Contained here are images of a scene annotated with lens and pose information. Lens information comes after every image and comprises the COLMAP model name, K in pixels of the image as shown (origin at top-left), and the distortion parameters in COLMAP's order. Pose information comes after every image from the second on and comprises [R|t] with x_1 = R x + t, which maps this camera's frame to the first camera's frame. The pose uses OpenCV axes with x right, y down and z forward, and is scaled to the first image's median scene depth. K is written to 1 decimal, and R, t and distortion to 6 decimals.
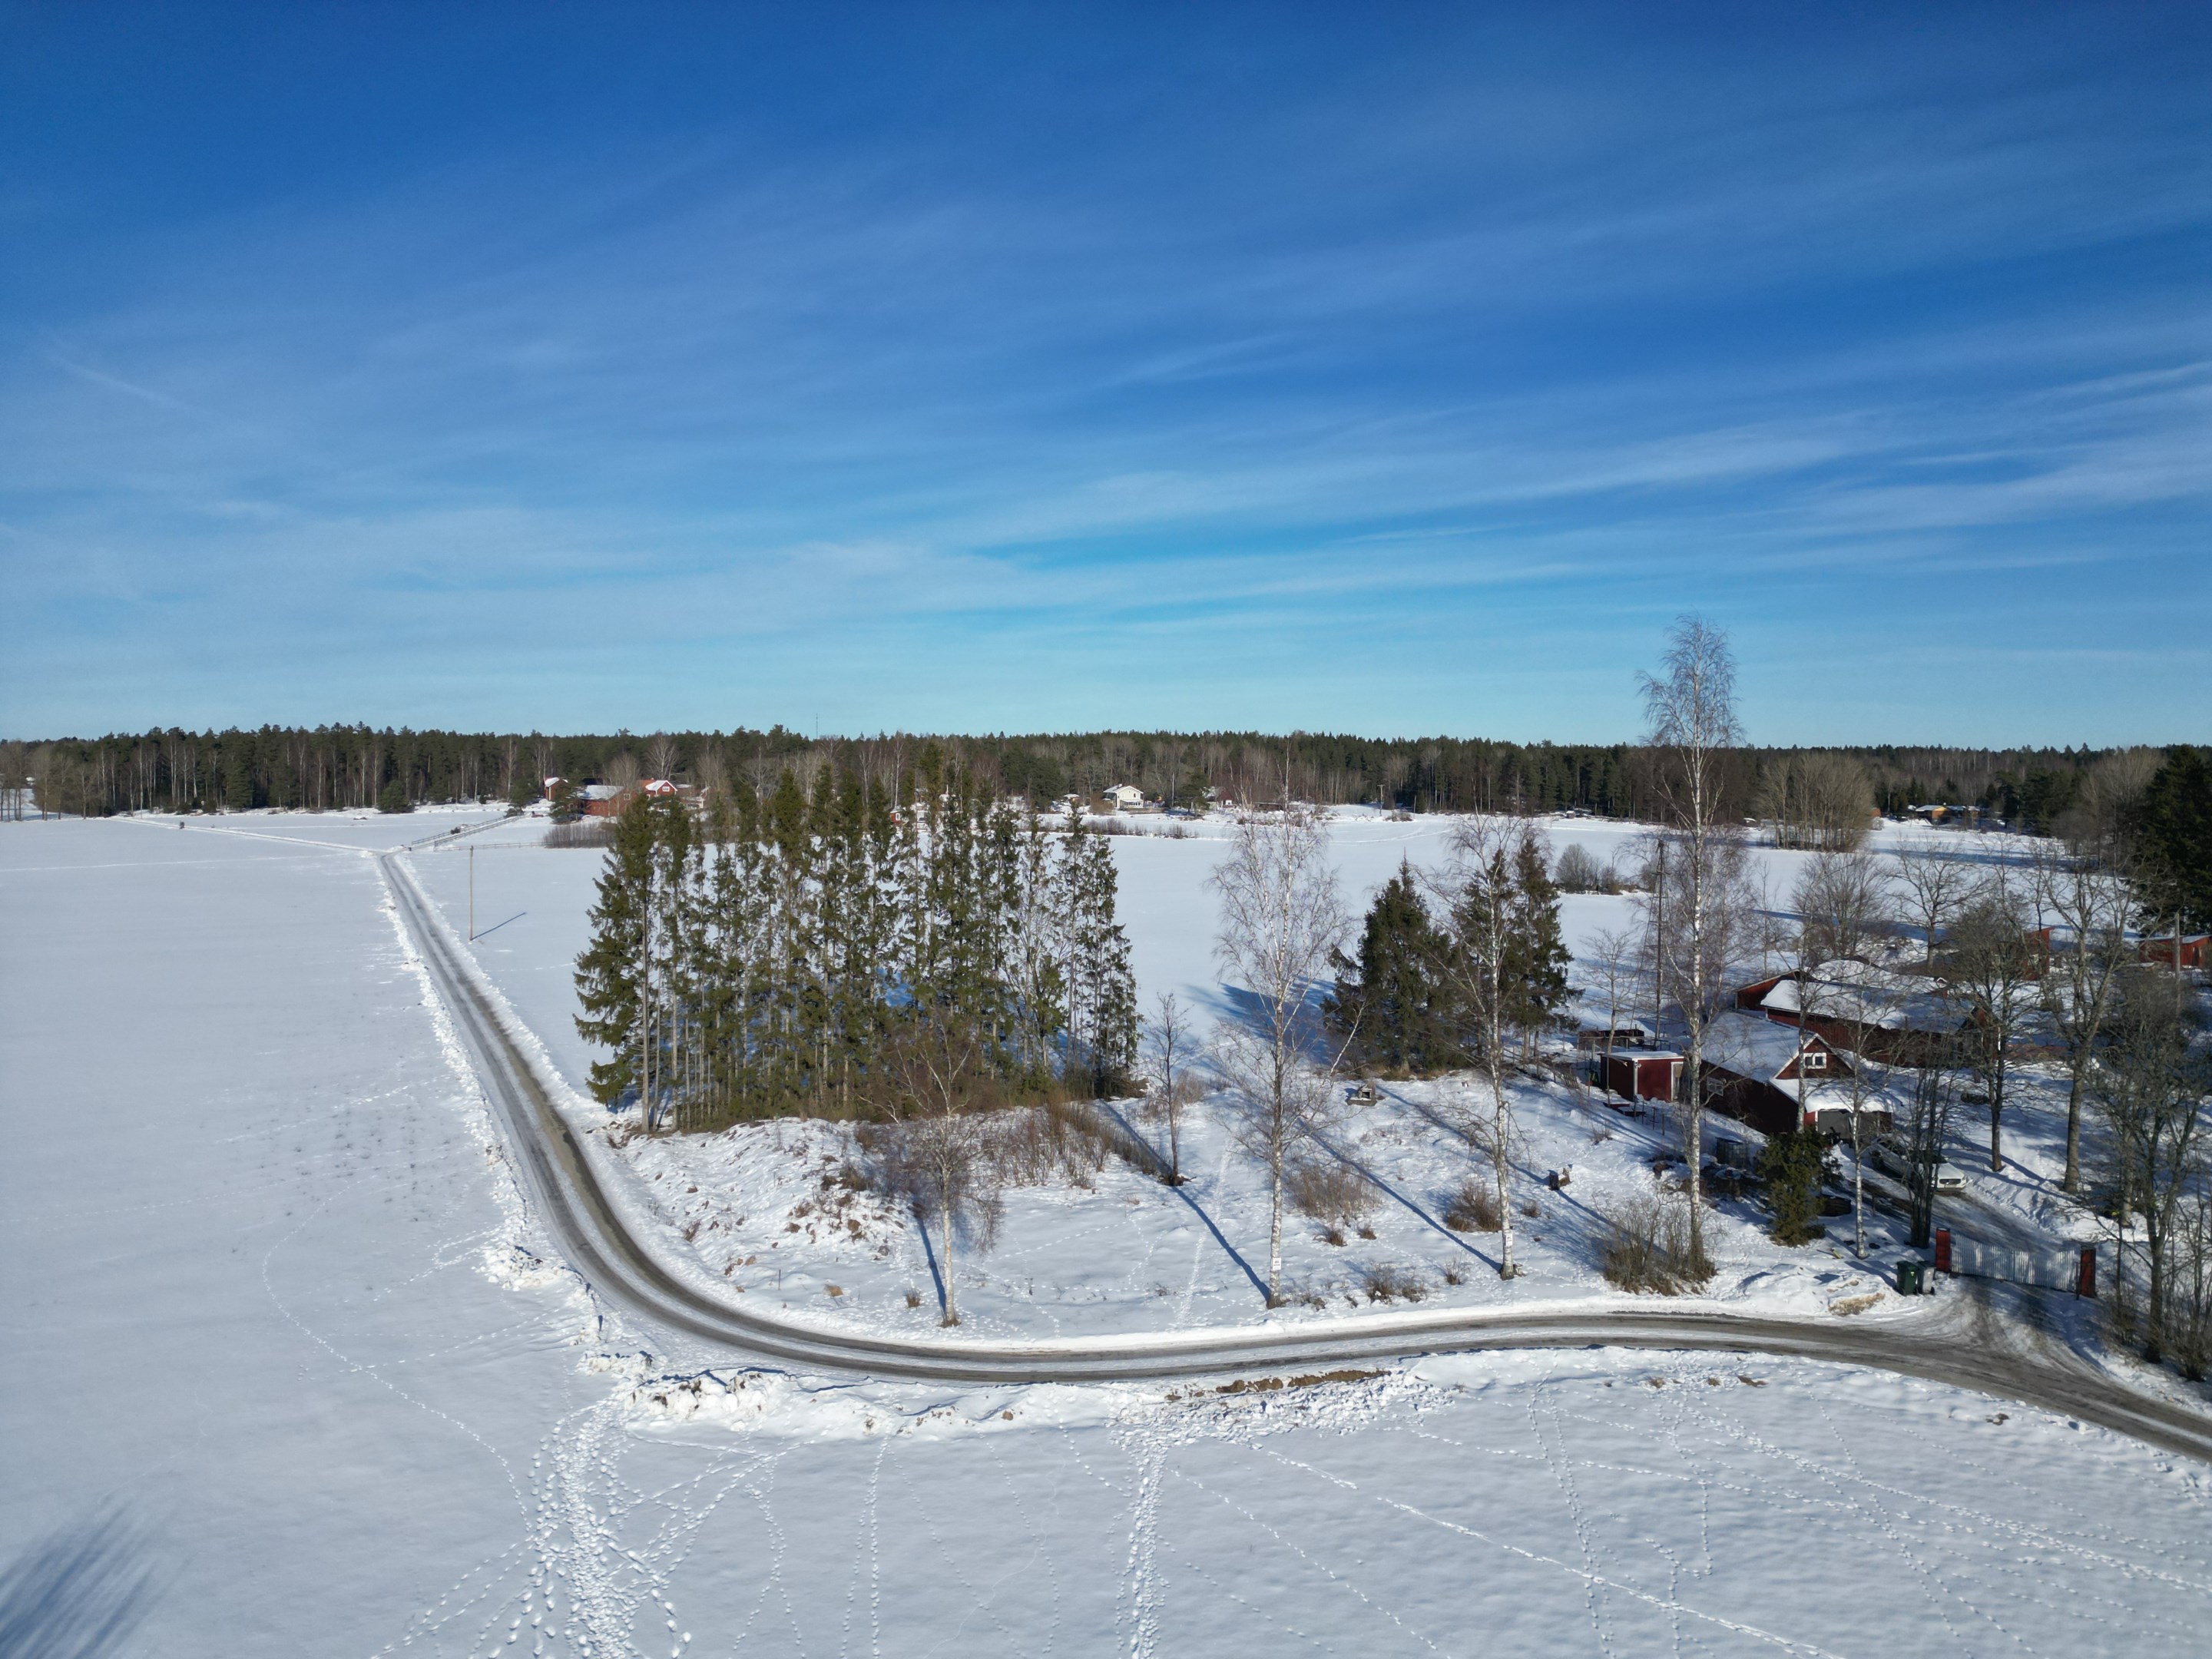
lens RADIAL K [[1514.6, 0, 1106.0], [0, 1514.6, 829.5], [0, 0, 1]] dist [0.097567, -0.094027]
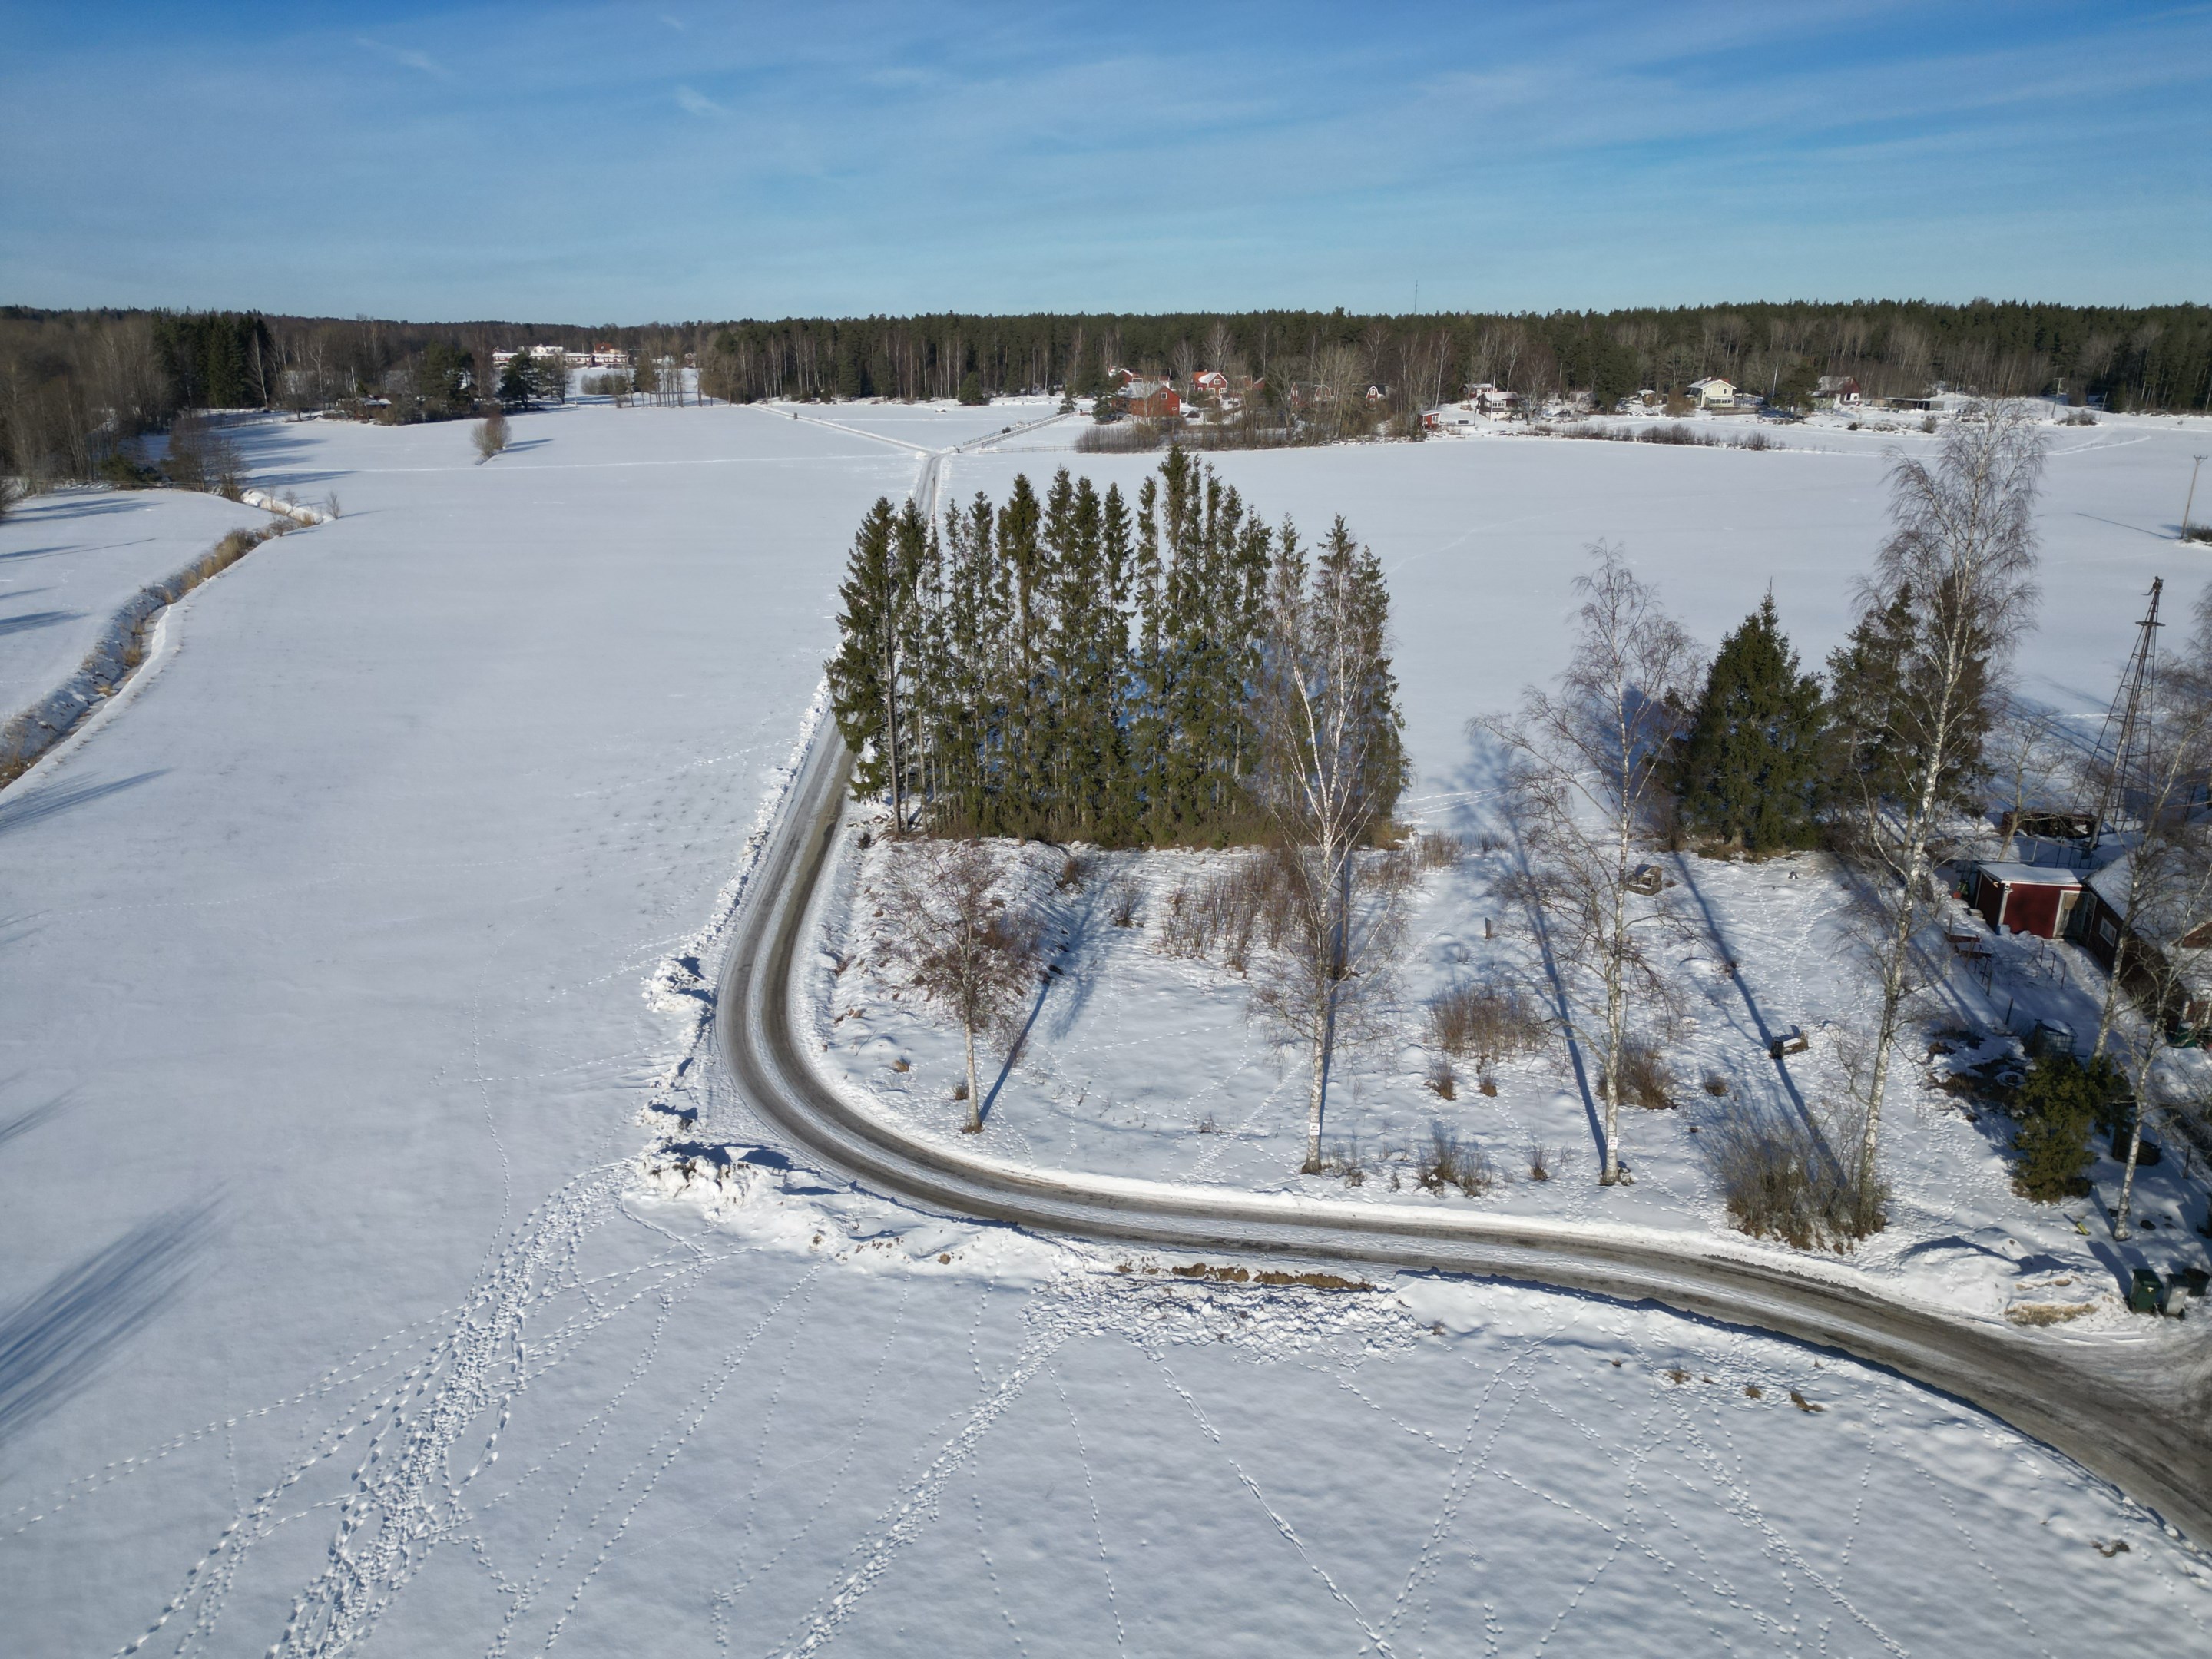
lens RADIAL K [[1514.6, 0, 1106.0], [0, 1514.6, 829.5], [0, 0, 1]] dist [0.097567, -0.094027]
pose [[0.929420, 0.110872, -0.351973, 0.269060], [-0.013739, 0.963533, 0.267237, -0.112939], [0.368767, -0.243540, 0.897050, 0.178599]]
